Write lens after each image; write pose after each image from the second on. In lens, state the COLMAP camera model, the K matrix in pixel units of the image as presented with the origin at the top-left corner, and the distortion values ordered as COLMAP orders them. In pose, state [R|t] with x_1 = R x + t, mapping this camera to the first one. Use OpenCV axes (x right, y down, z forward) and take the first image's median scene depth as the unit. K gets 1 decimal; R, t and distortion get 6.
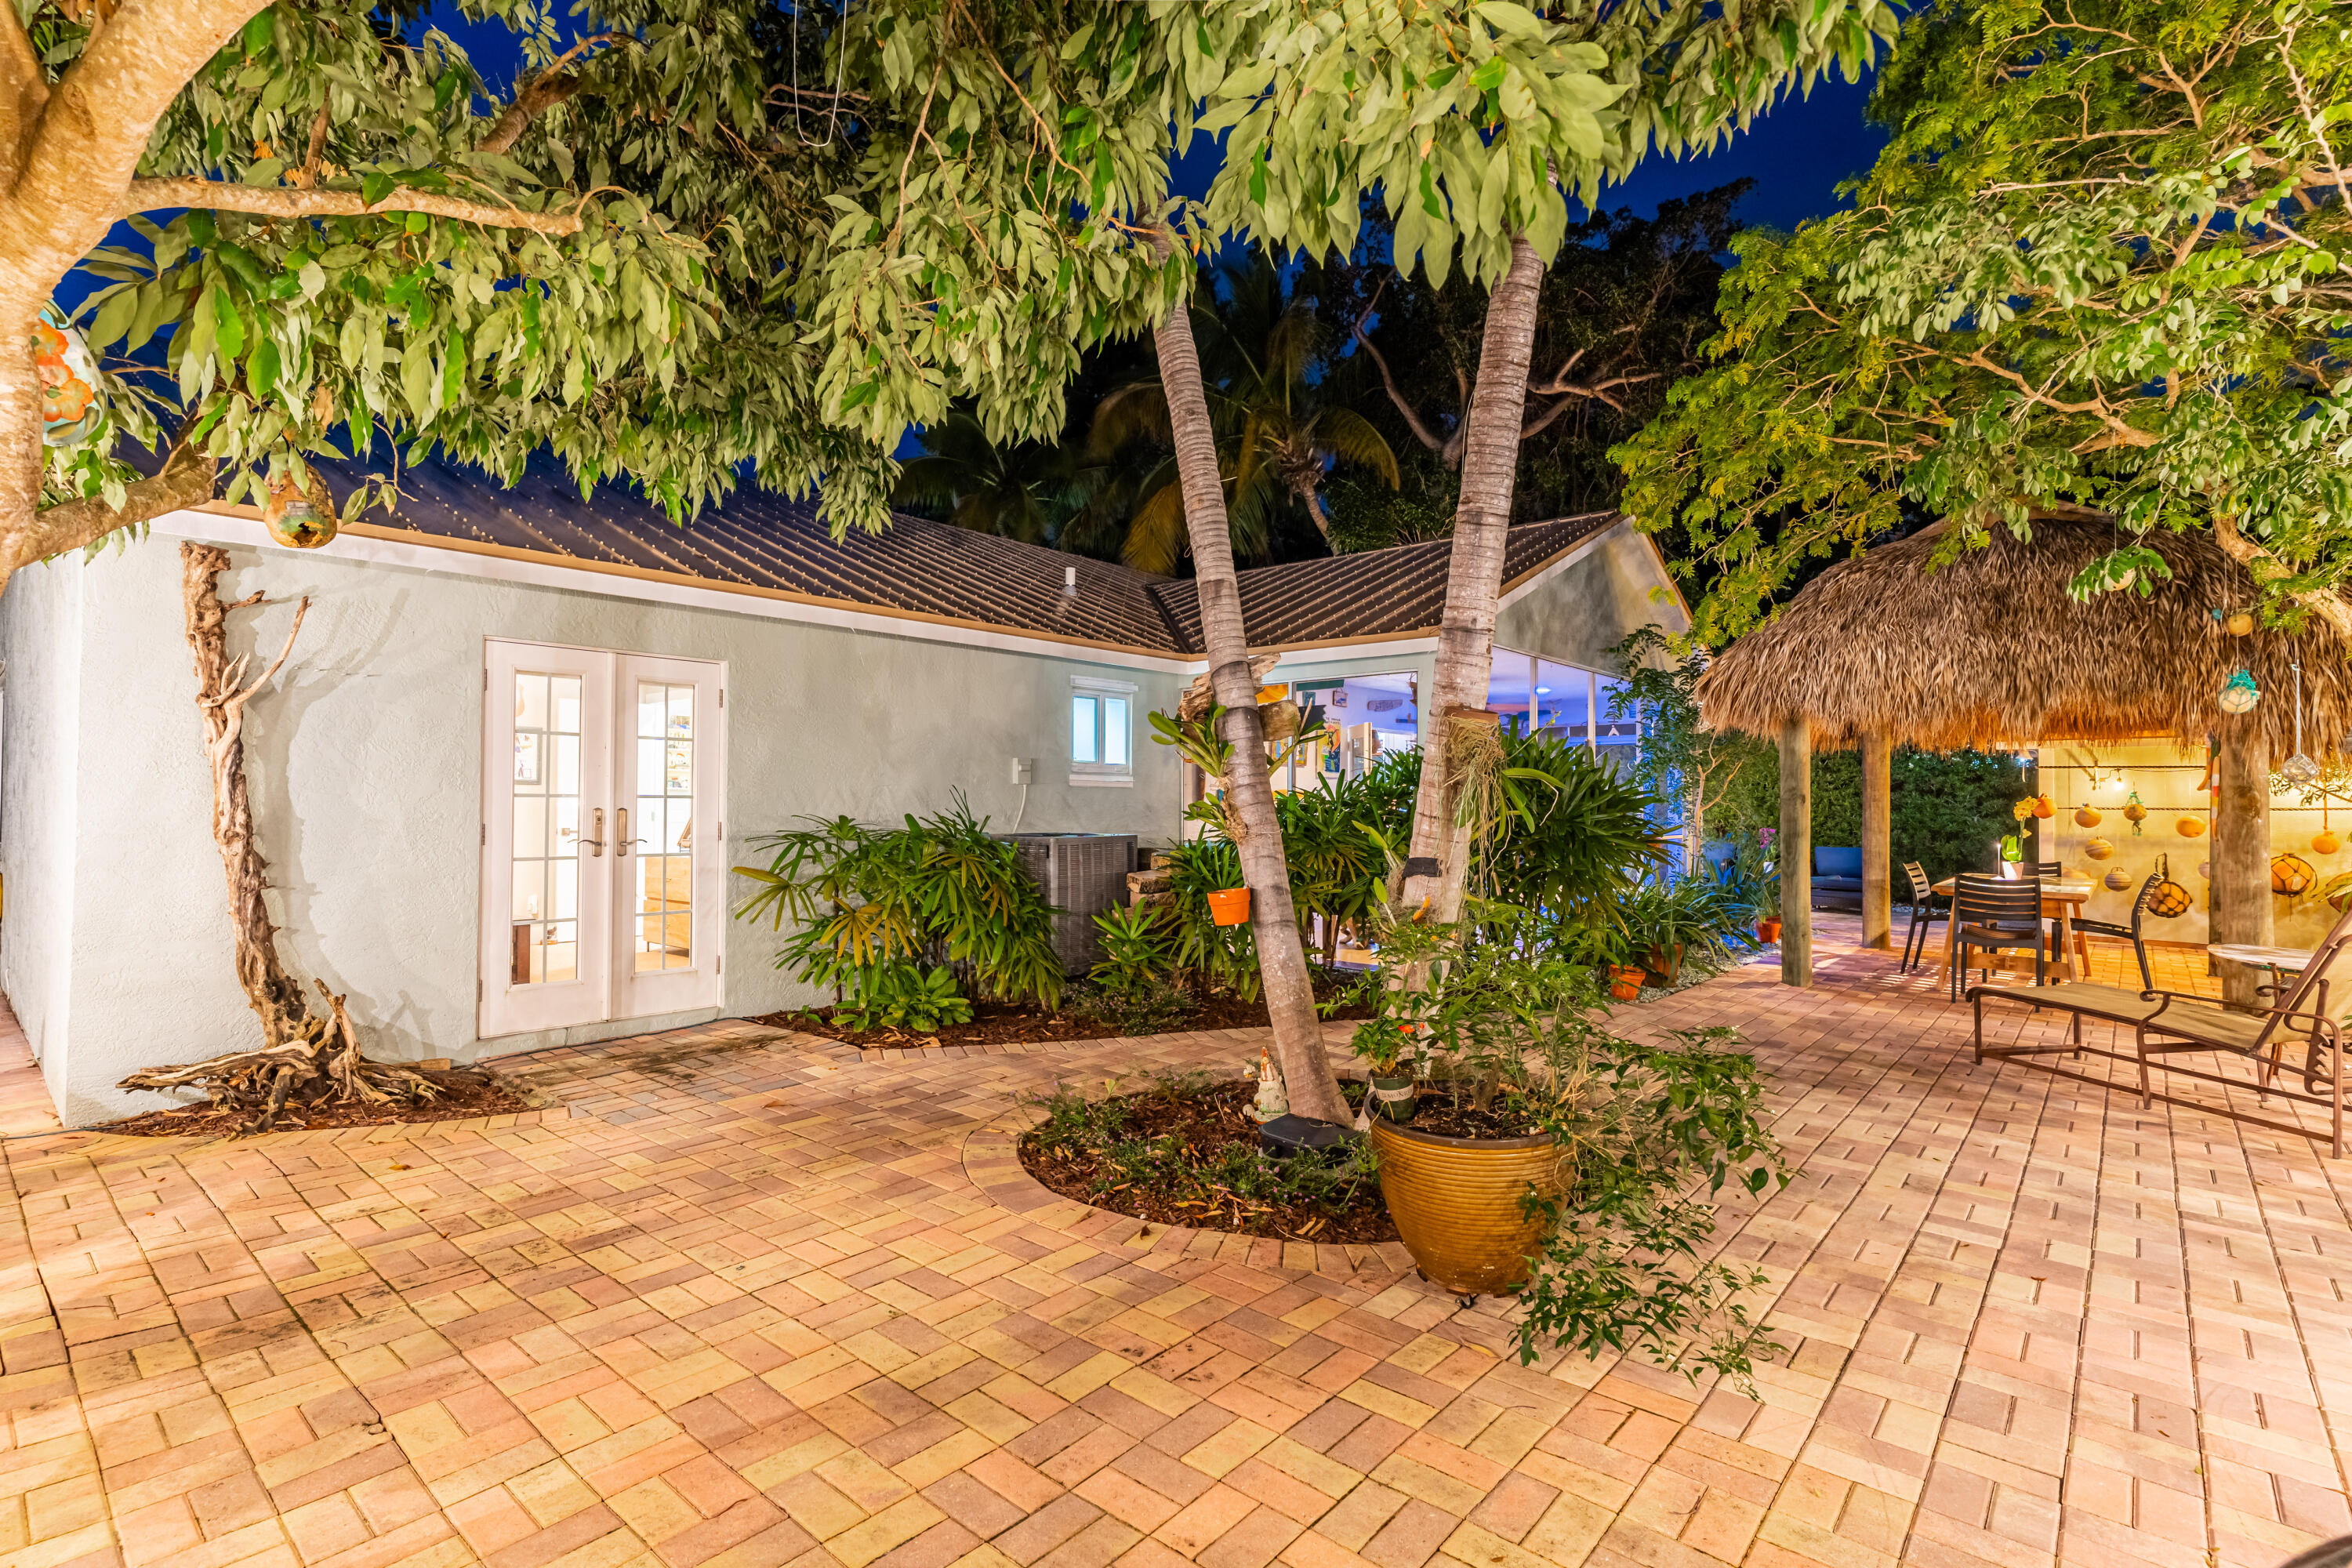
lens RADIAL K [[1113.8, 0, 1183.6], [0, 1113.8, 781.5], [0, 0, 1]] dist [-0.000444, 0.000823]
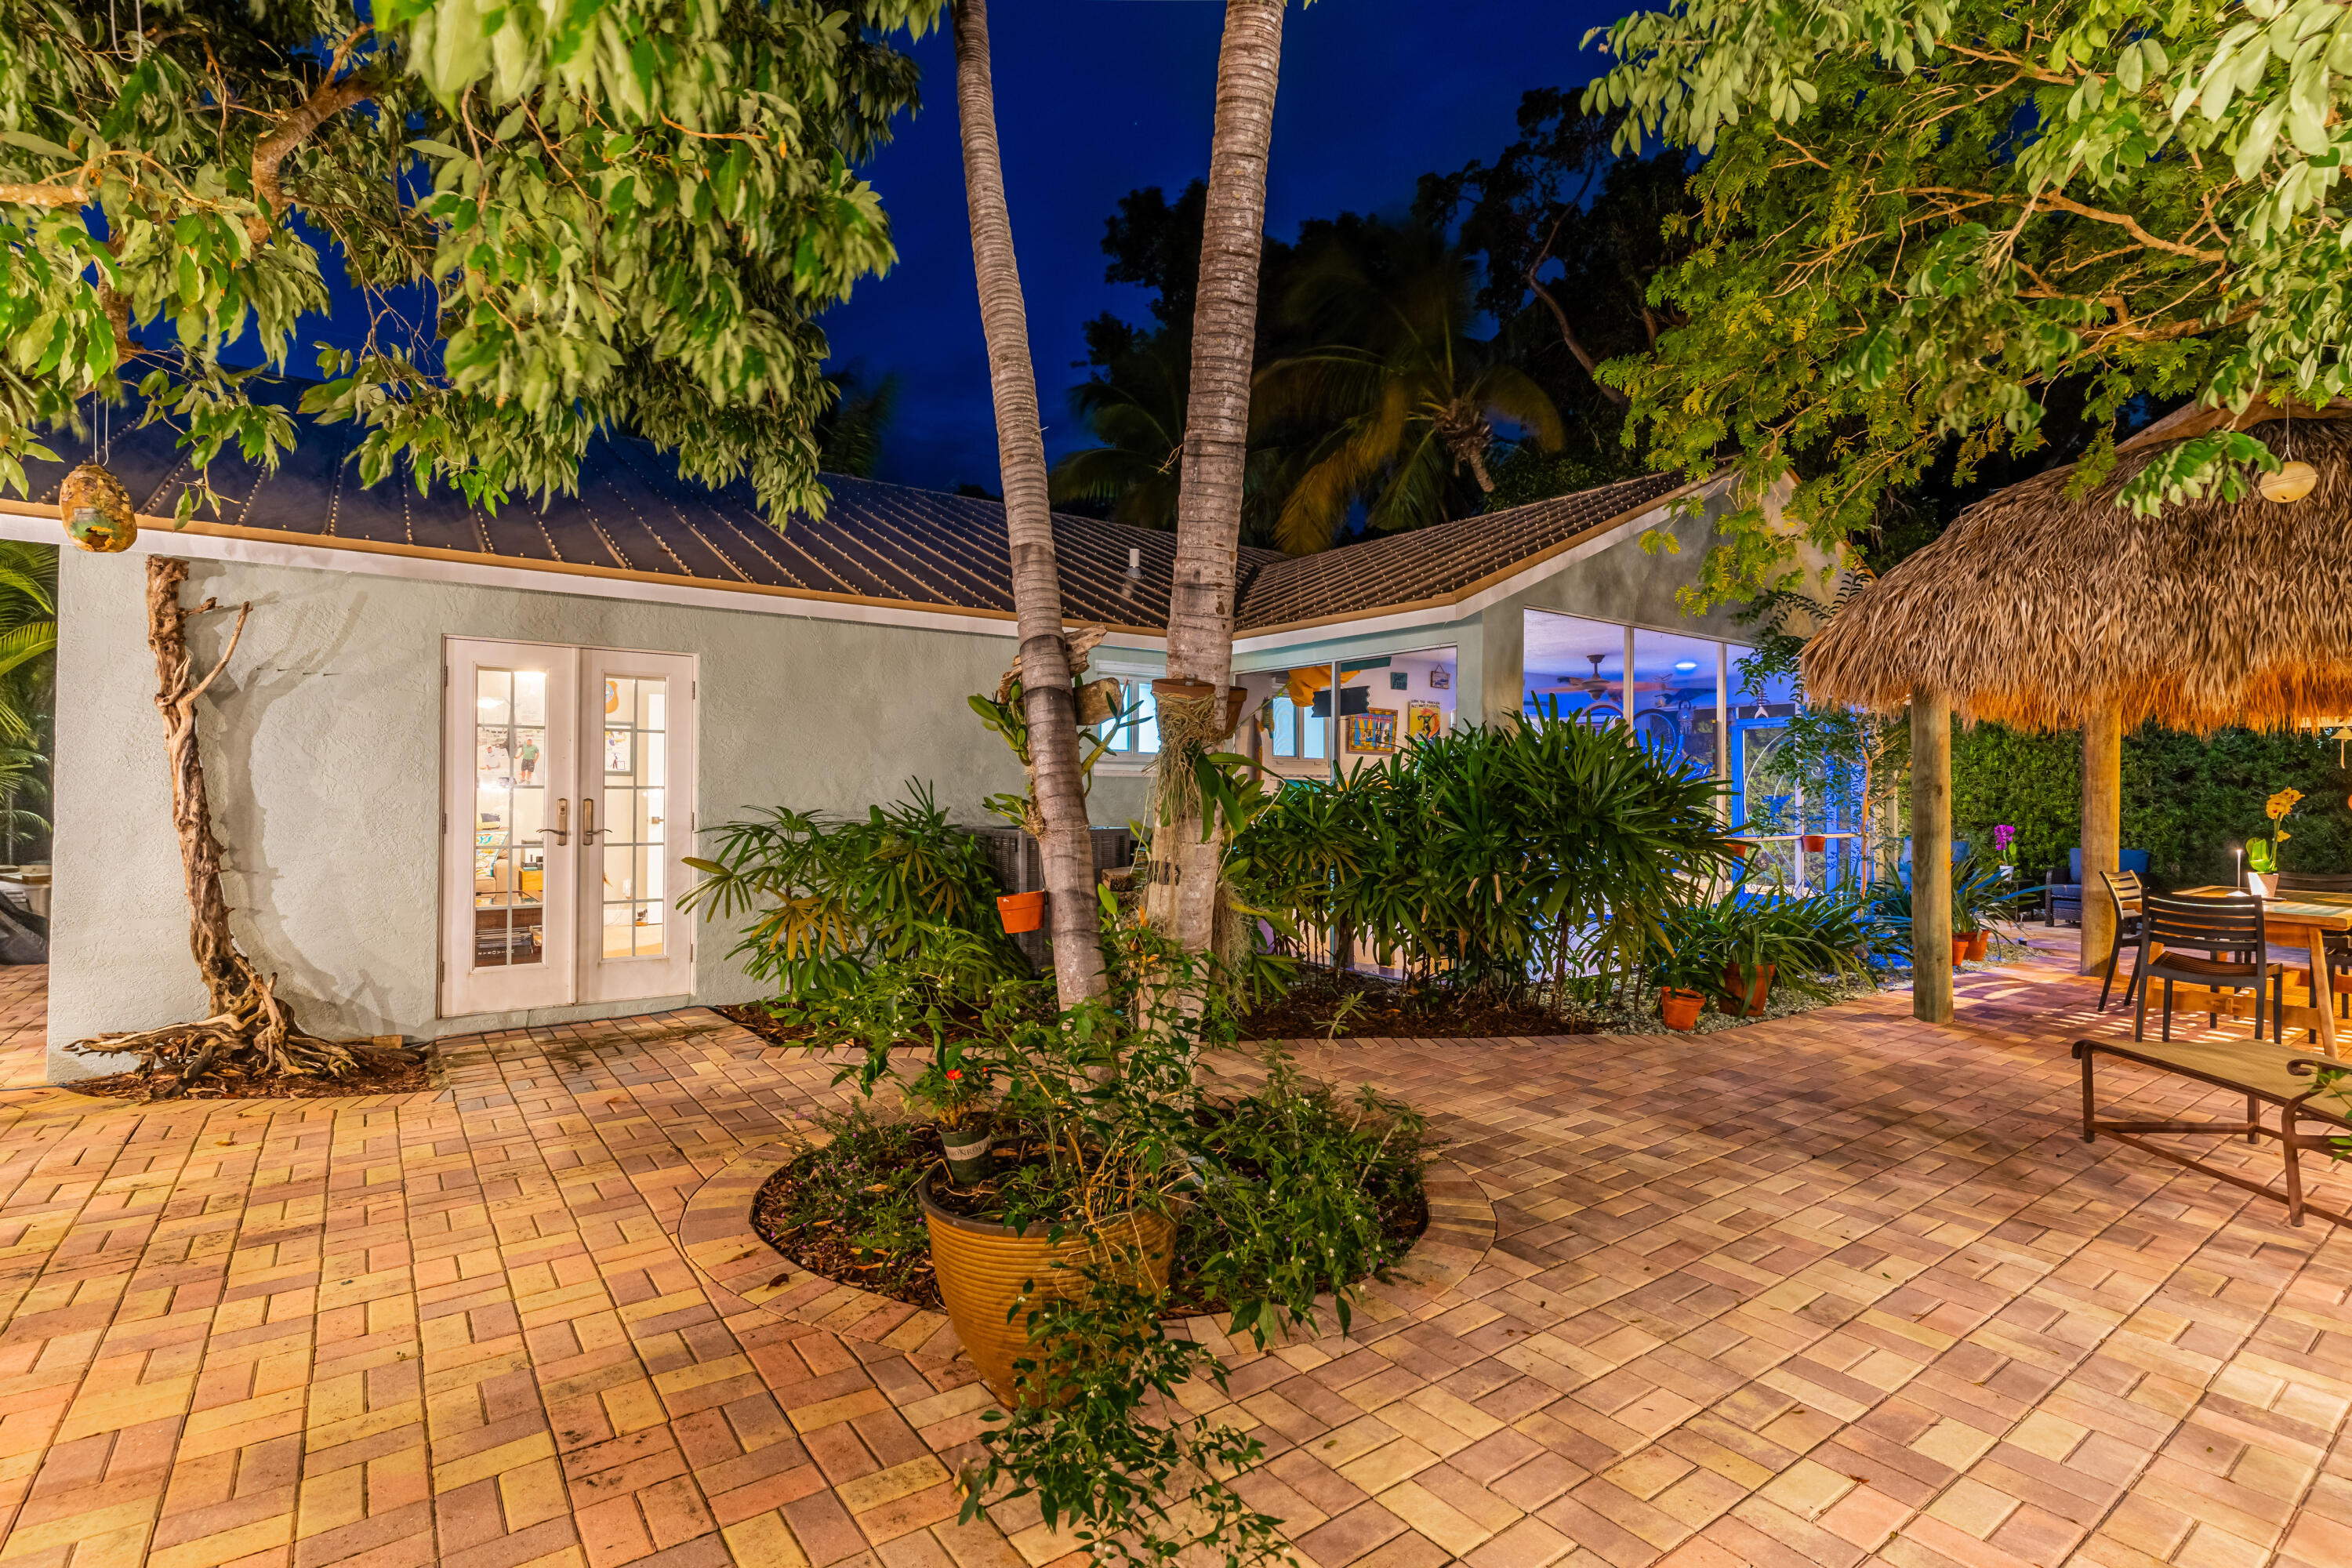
lens RADIAL K [[1113.8, 0, 1190.1], [0, 1113.8, 783.0], [0, 0, 1]] dist [-0.000444, 0.000823]
pose [[0.975176, -0.000810, -0.221430, 0.342269], [0.003067, 0.999947, 0.009846, 0.001176], [0.221410, -0.010281, 0.975127, 0.154170]]
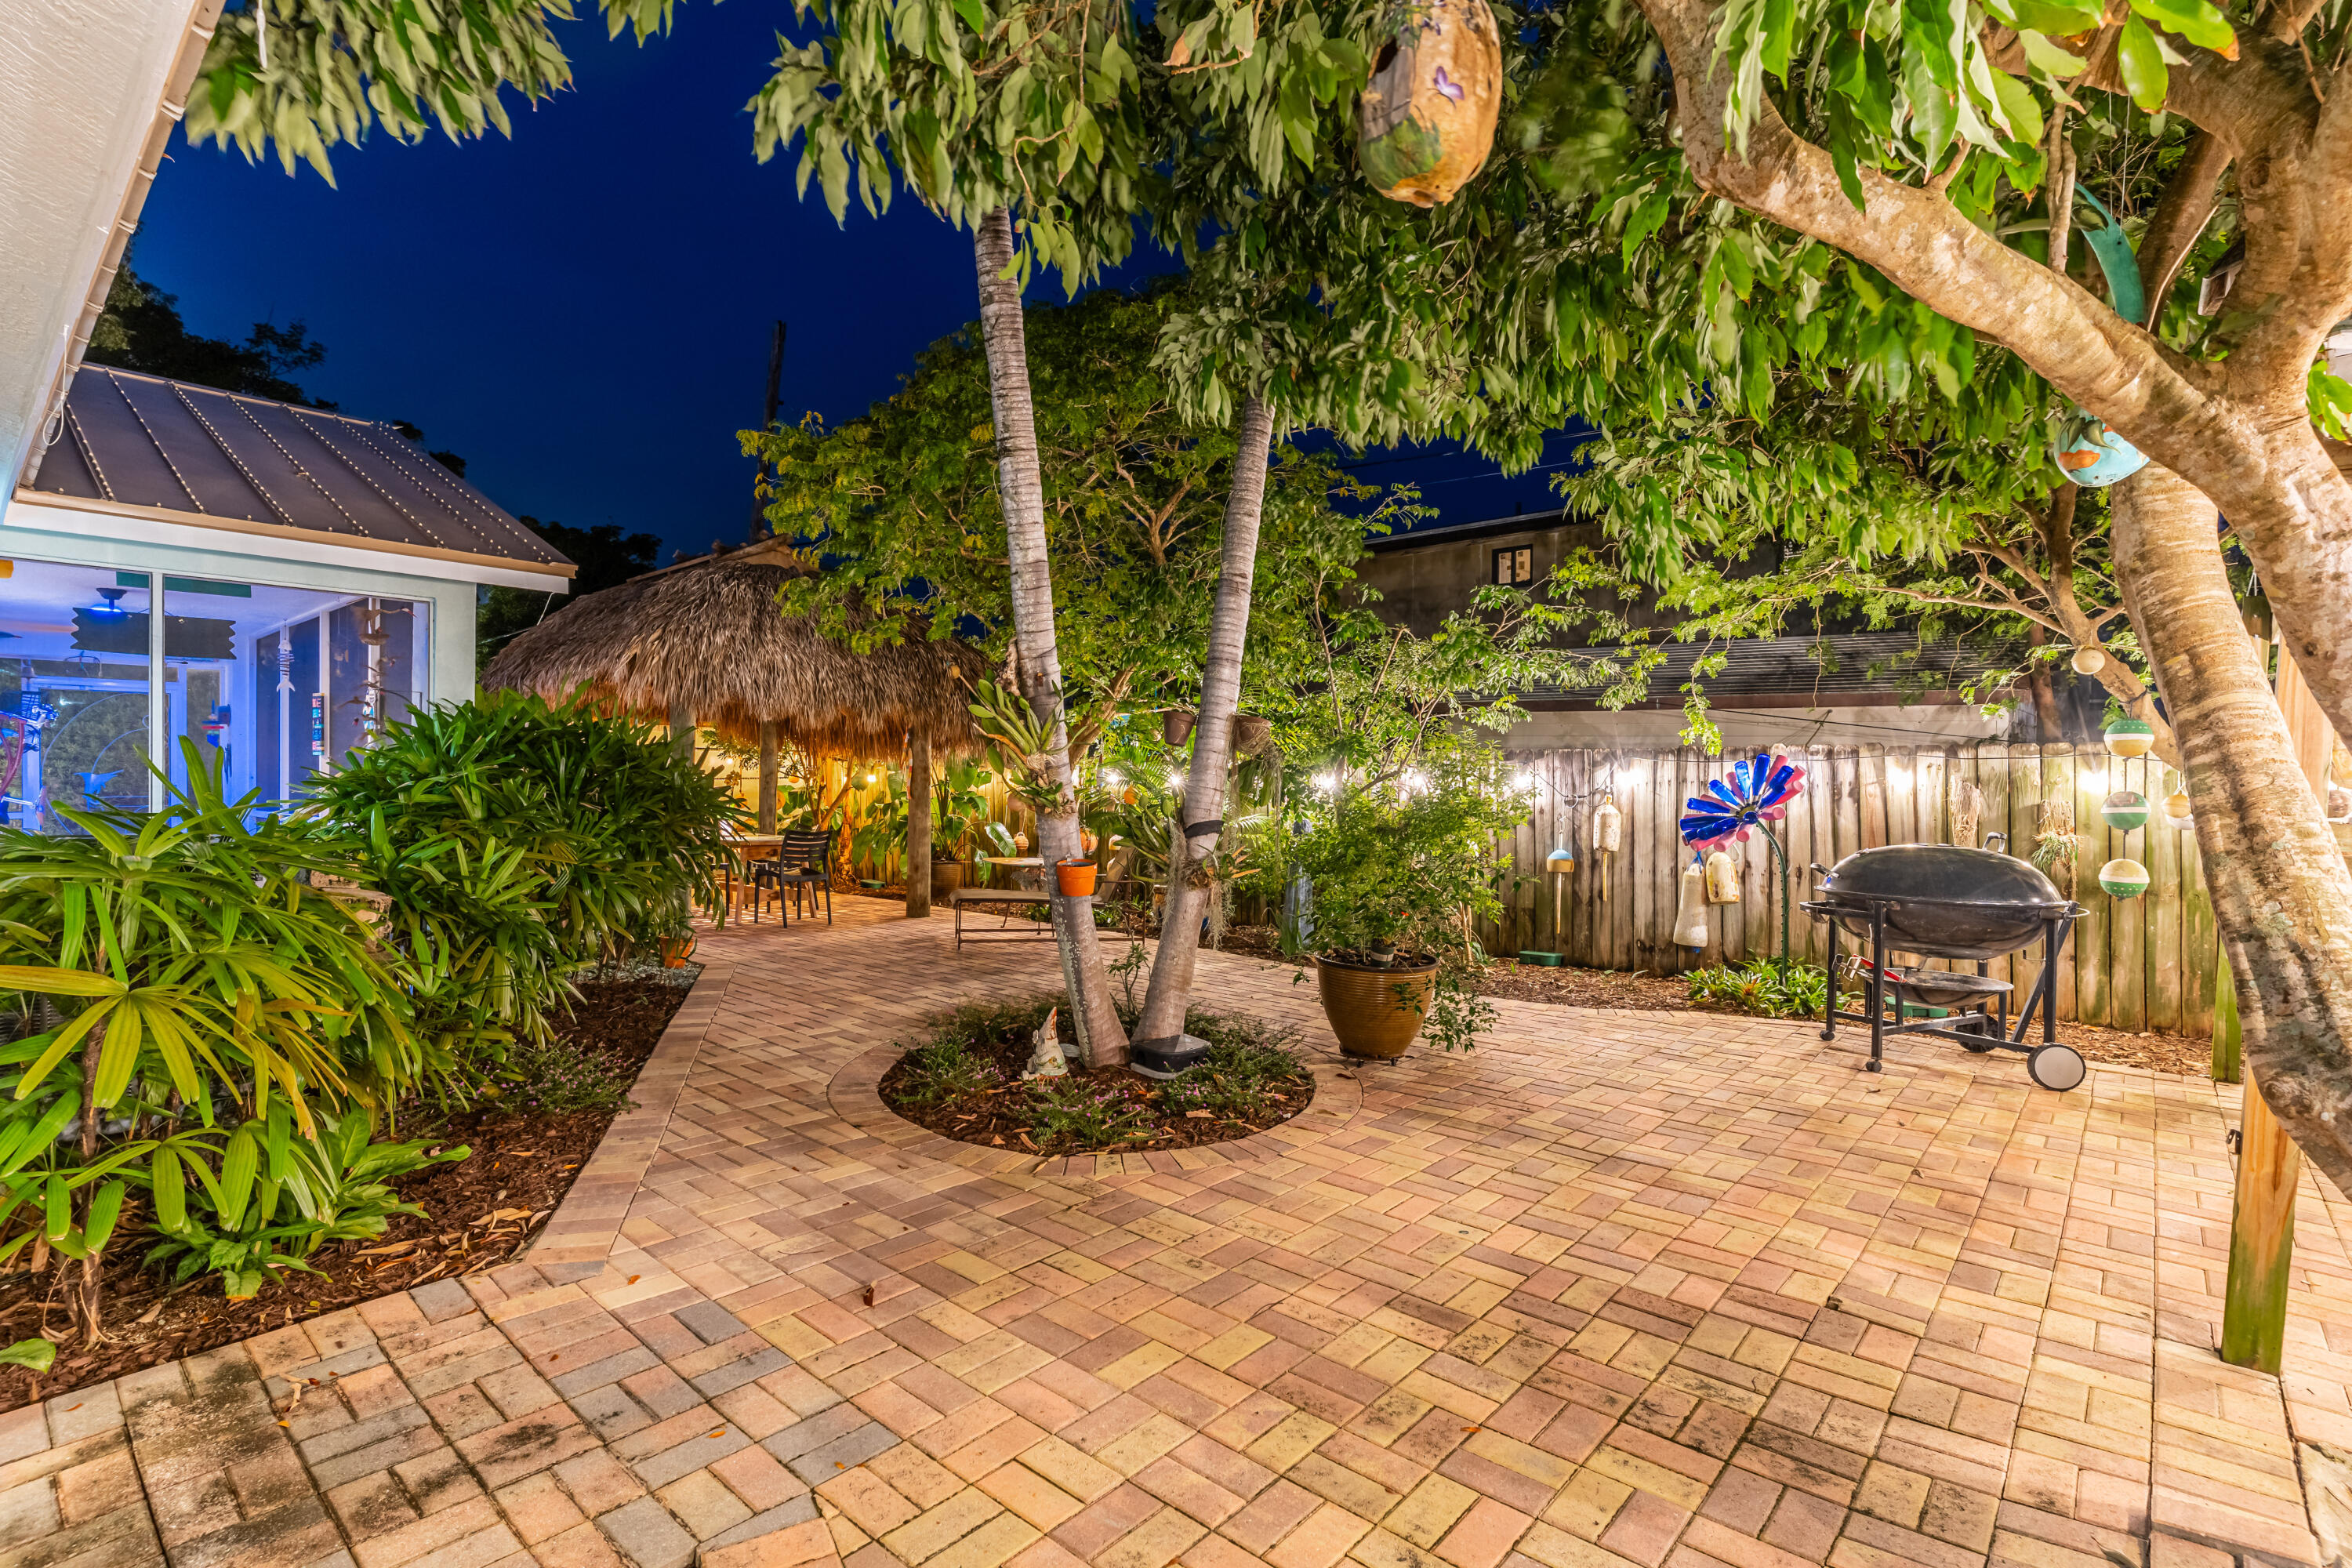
lens RADIAL K [[1113.8, 0, 1178.9], [0, 1113.8, 781.5], [0, 0, 1]] dist [-0.000444, 0.000823]
pose [[0.006930, -0.005552, 0.999961, -0.942421], [-0.025367, 0.999662, 0.005727, 0.013573], [-0.999654, -0.025406, 0.006787, 0.836840]]
